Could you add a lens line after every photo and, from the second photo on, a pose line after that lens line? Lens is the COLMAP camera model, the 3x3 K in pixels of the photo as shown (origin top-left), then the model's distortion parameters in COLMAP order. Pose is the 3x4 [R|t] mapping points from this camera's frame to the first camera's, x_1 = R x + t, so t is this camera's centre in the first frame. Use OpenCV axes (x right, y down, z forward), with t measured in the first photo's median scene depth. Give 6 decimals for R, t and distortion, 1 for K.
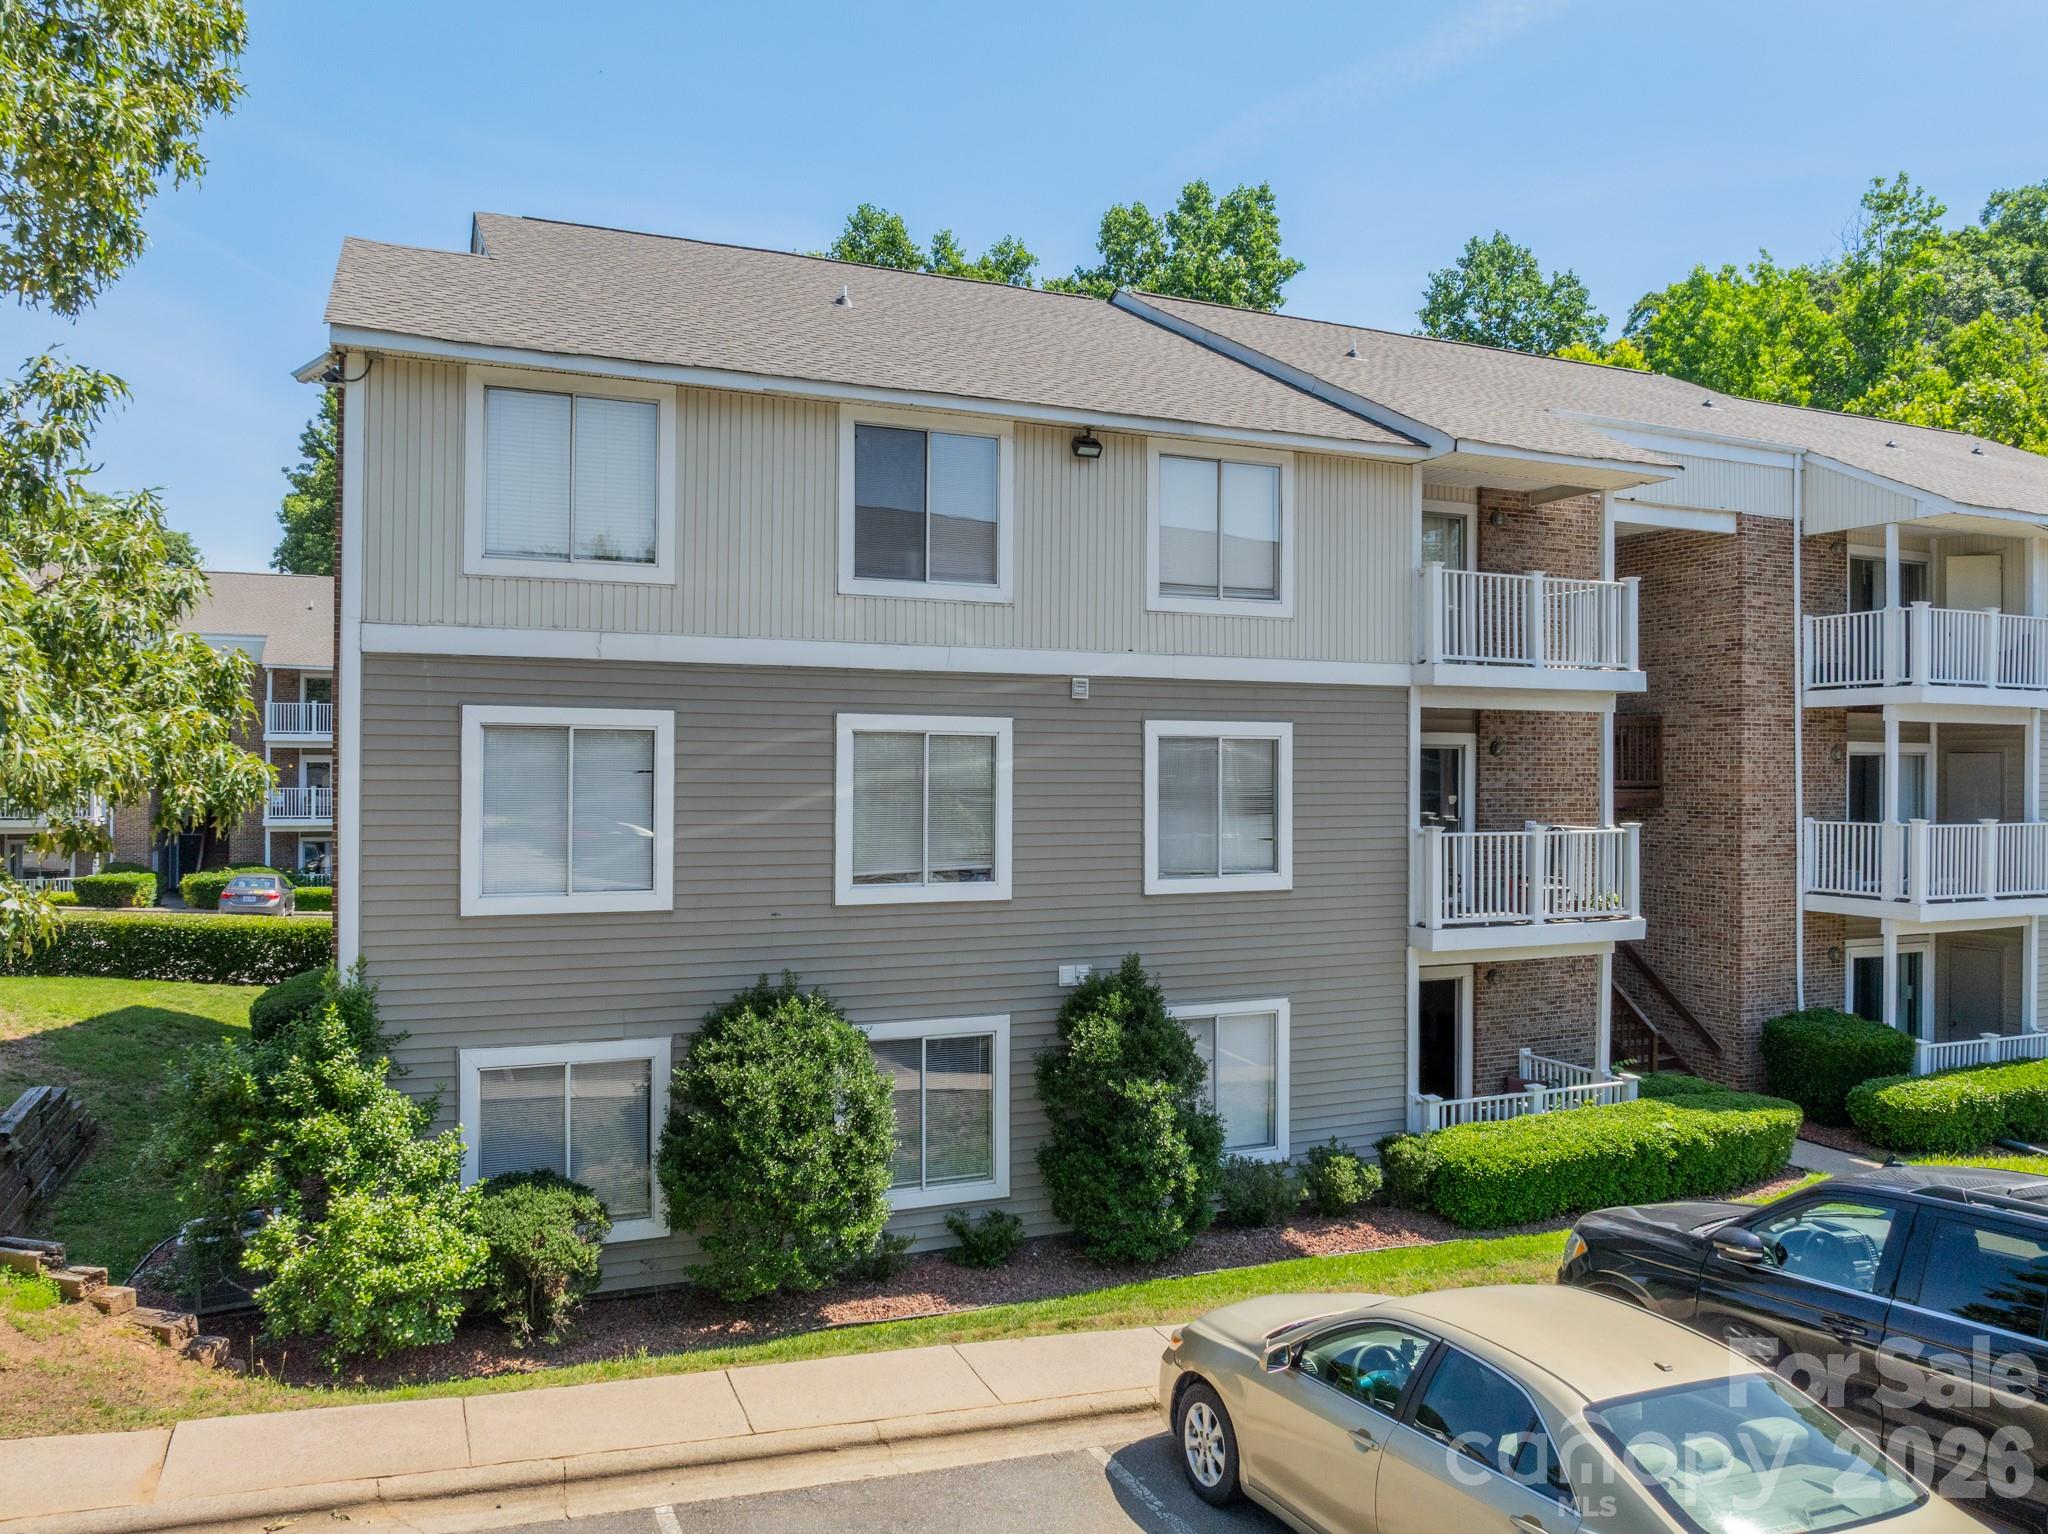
lens RADIAL K [[1473.6, 0, 1010.7], [0, 1473.6, 764.5], [0, 0, 1]] dist [-0.044529, 0.001995]
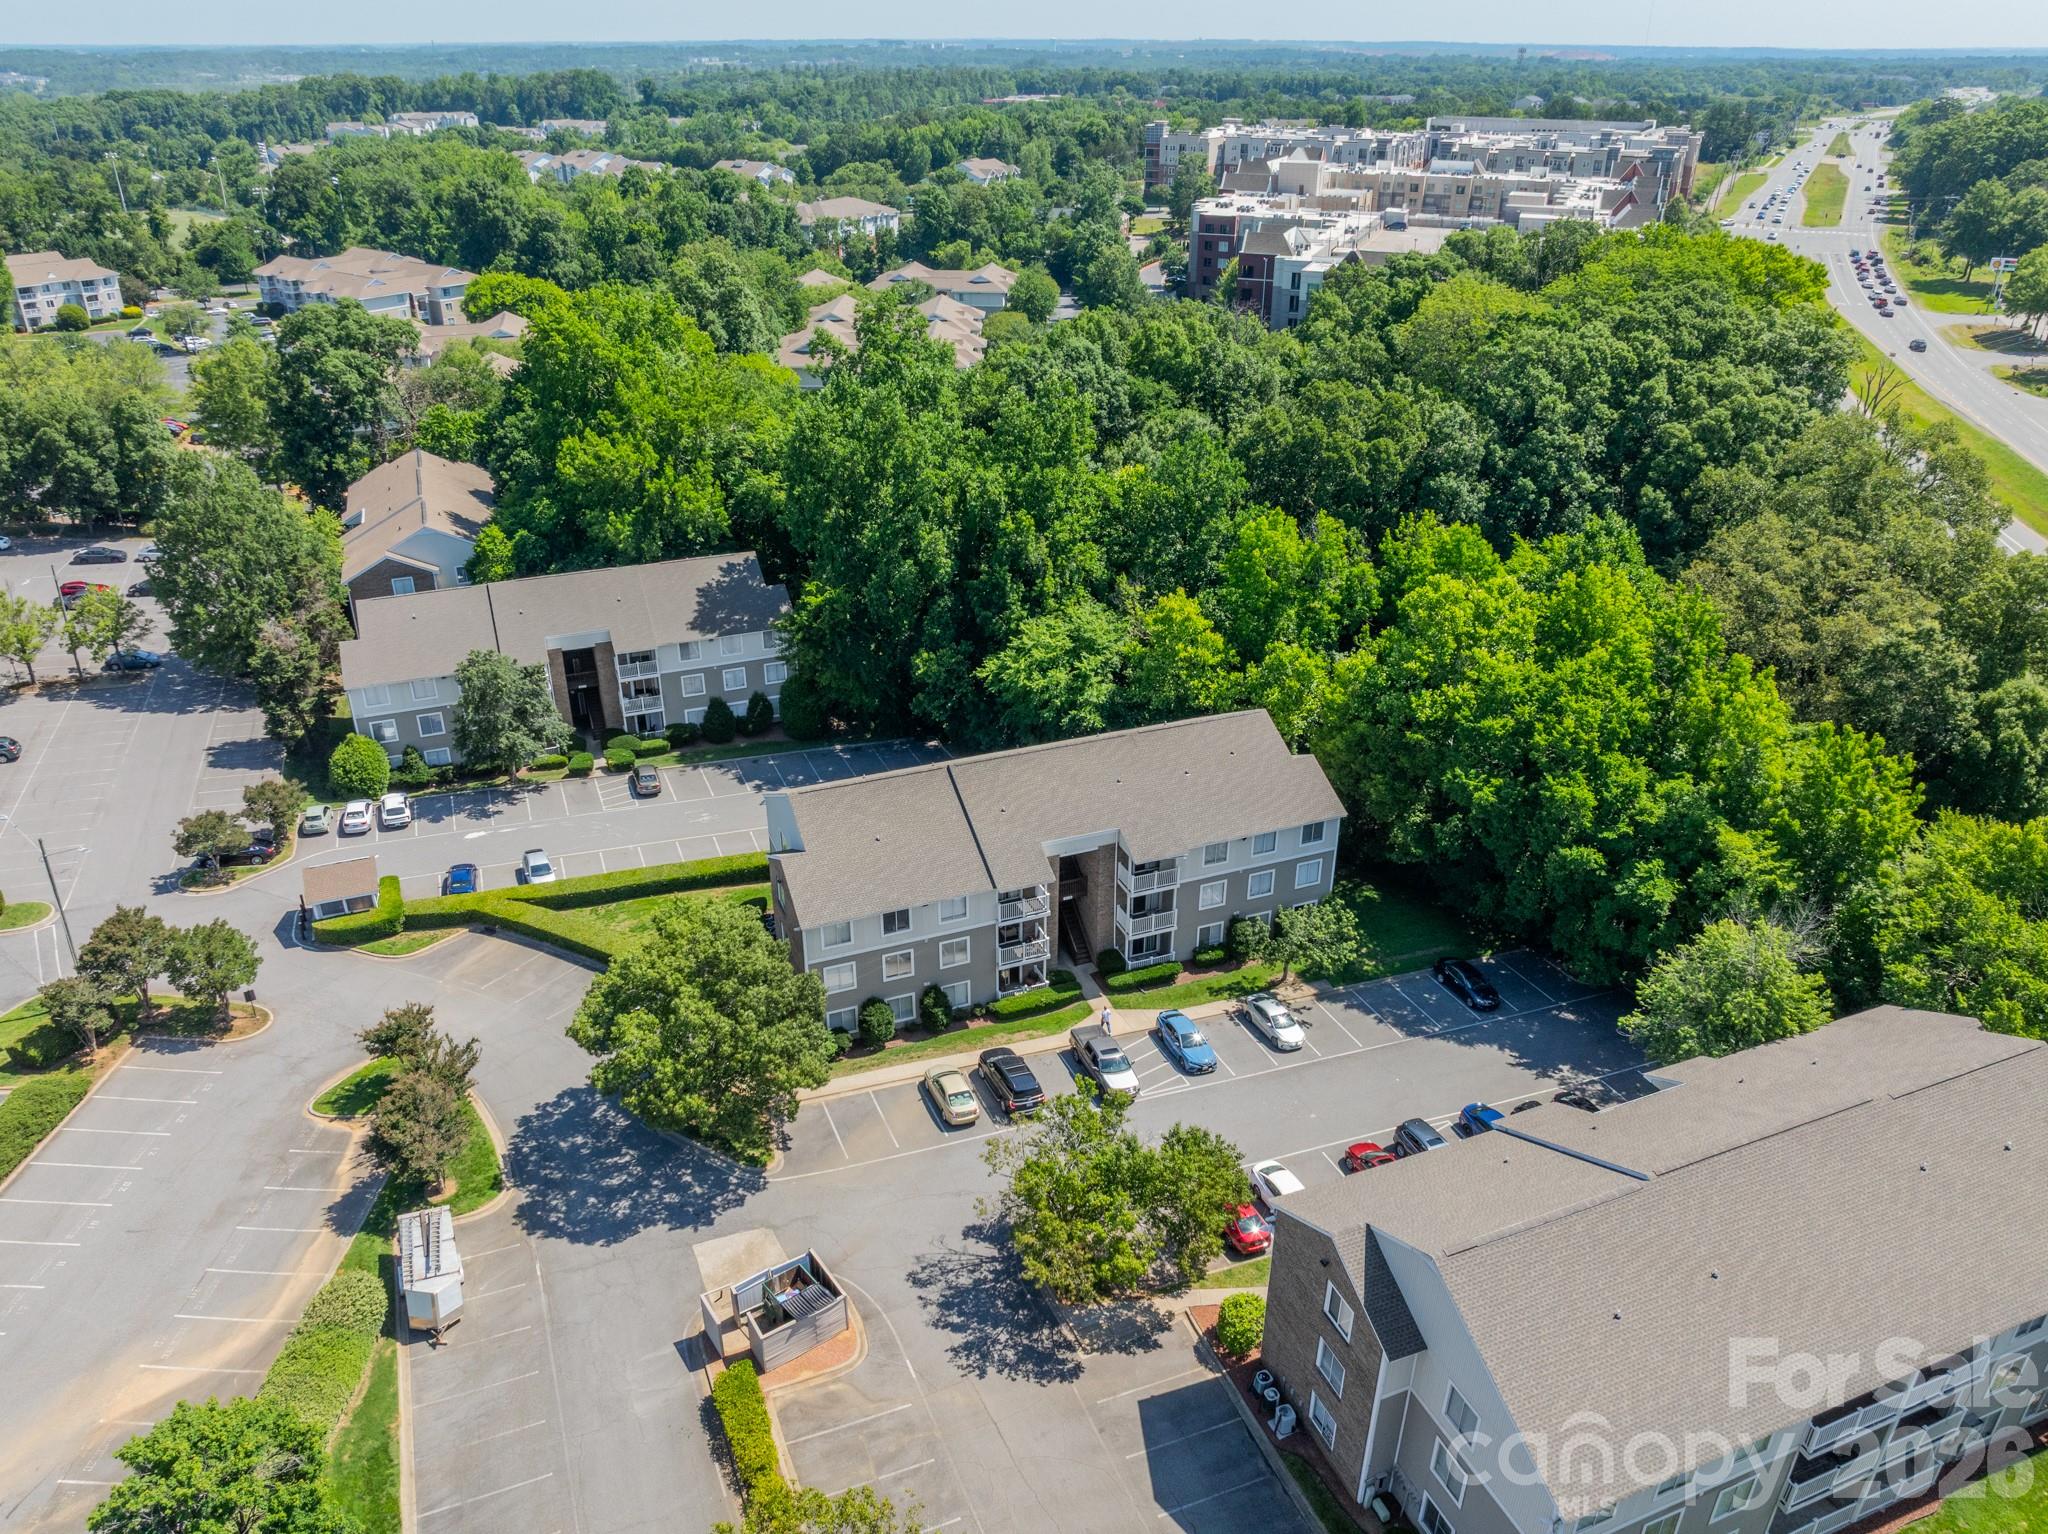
lens RADIAL K [[1464.1, 0, 1024.0], [0, 1464.1, 767.0], [0, 0, 1]] dist [-0.057441, 0.030873]
pose [[0.999540, 0.008288, -0.029172, 0.534275], [0.005827, 0.891510, 0.452964, -2.914040], [0.029761, -0.452926, 0.891051, -3.344935]]
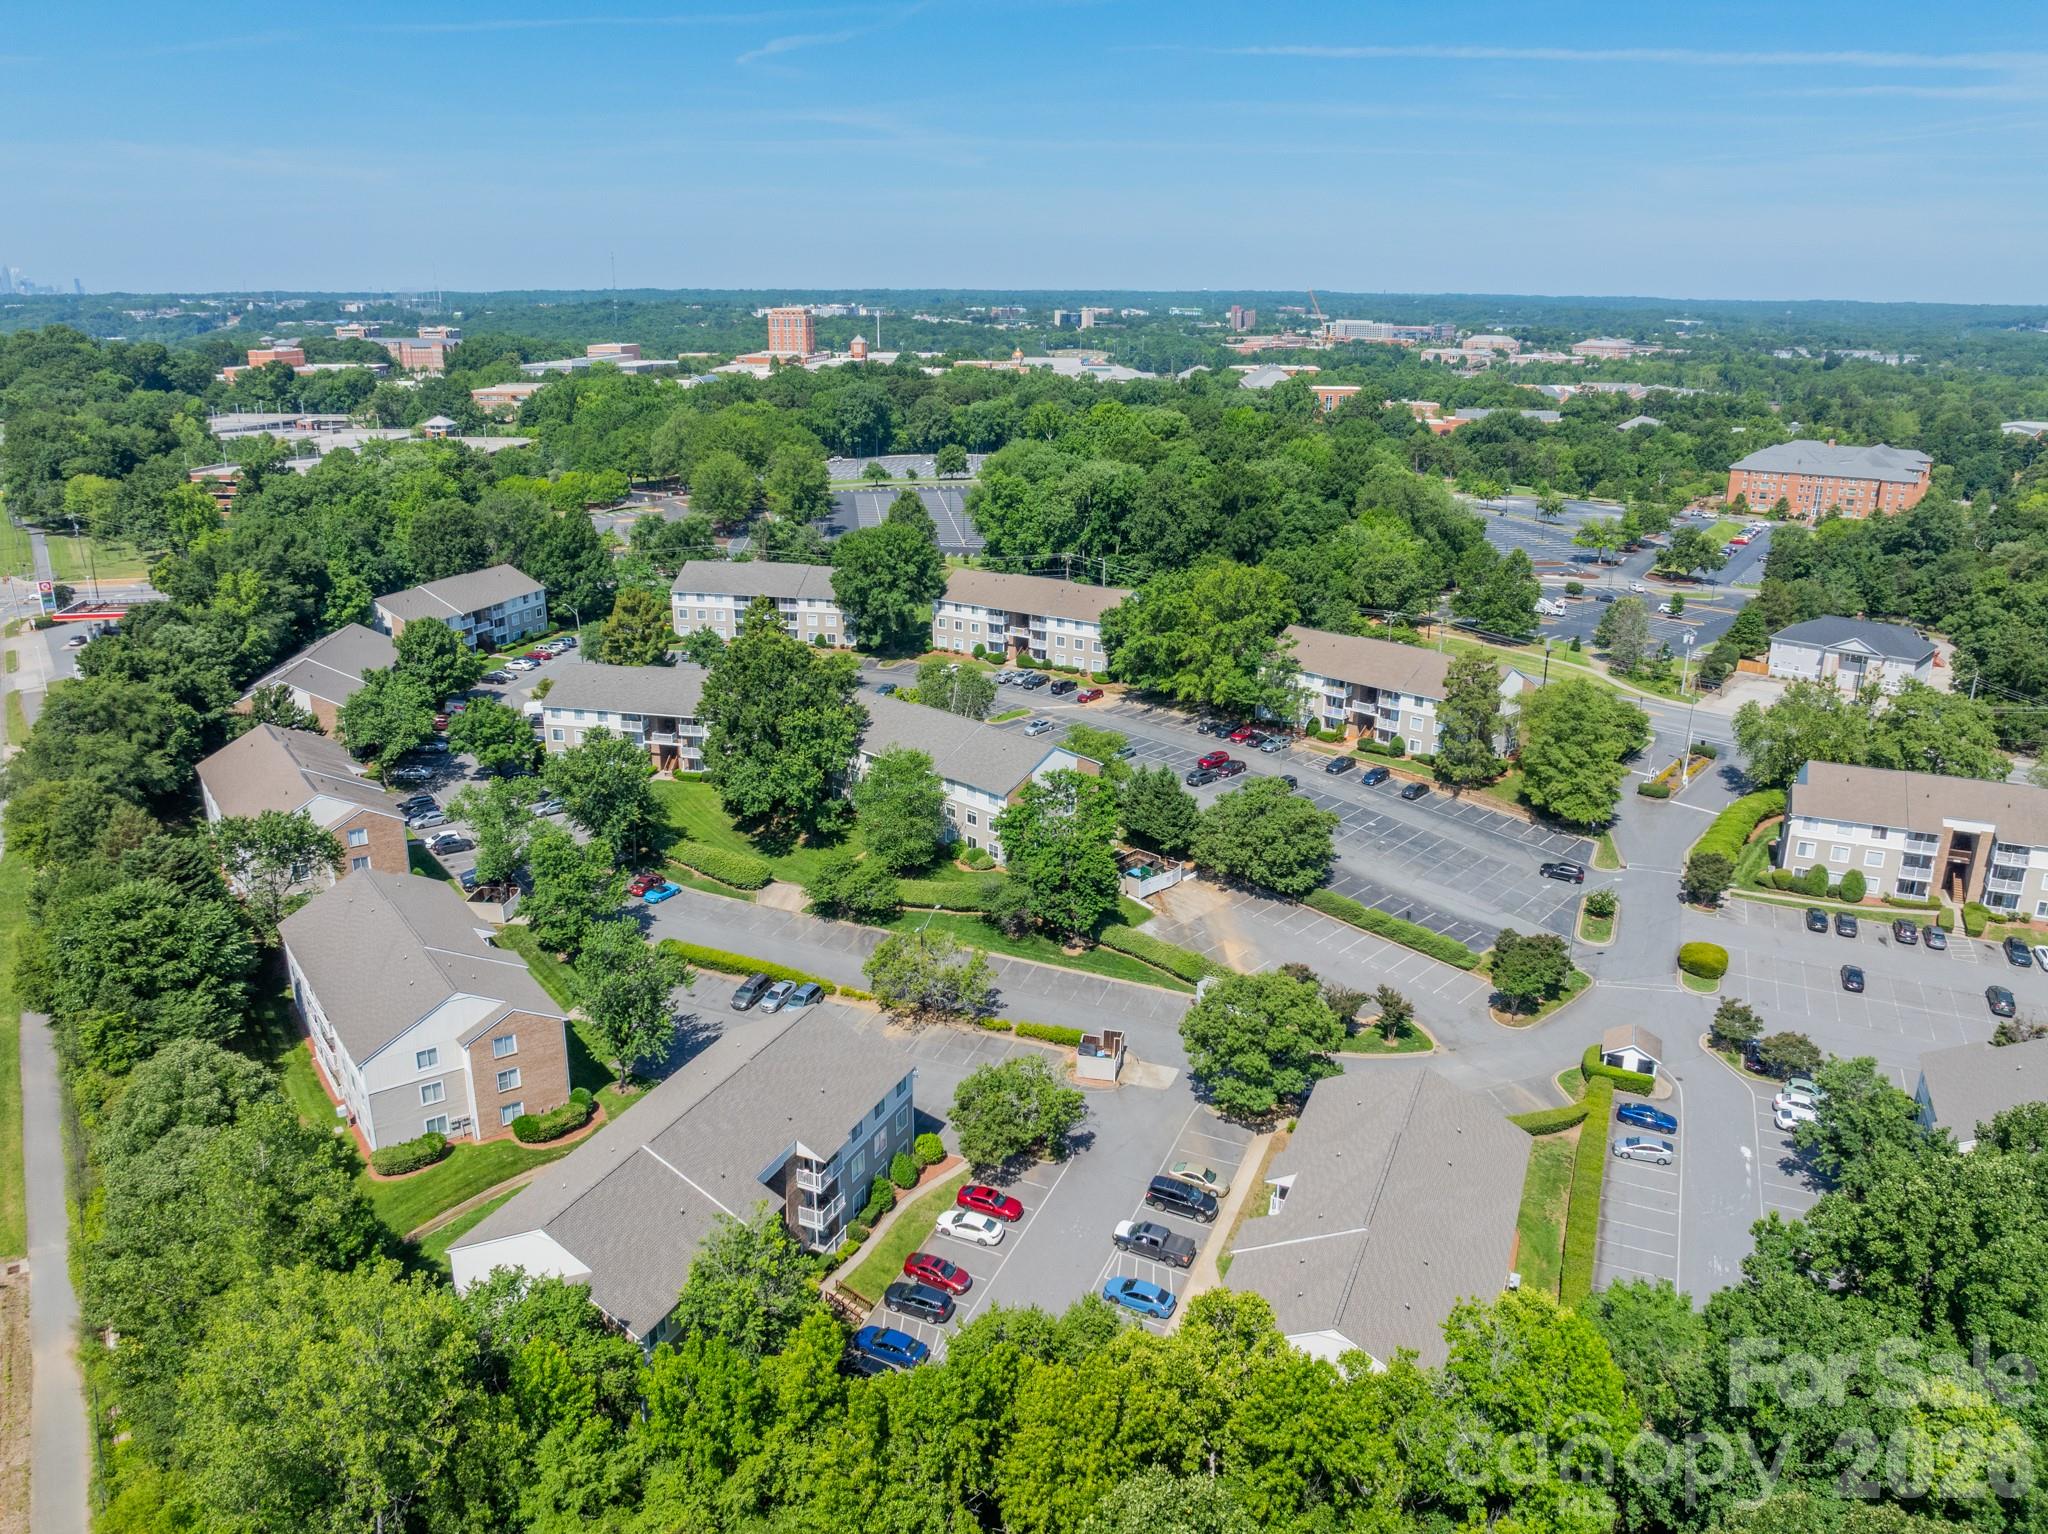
lens RADIAL K [[1468.7, 0, 986.4], [0, 1468.7, 754.6], [0, 0, 1]] dist [-0.036454, -0.004674]
pose [[-0.751938, 0.190845, -0.631004, 4.966371], [-0.002987, 0.956183, 0.292754, -3.770654], [0.659227, 0.222018, -0.718421, 4.395094]]
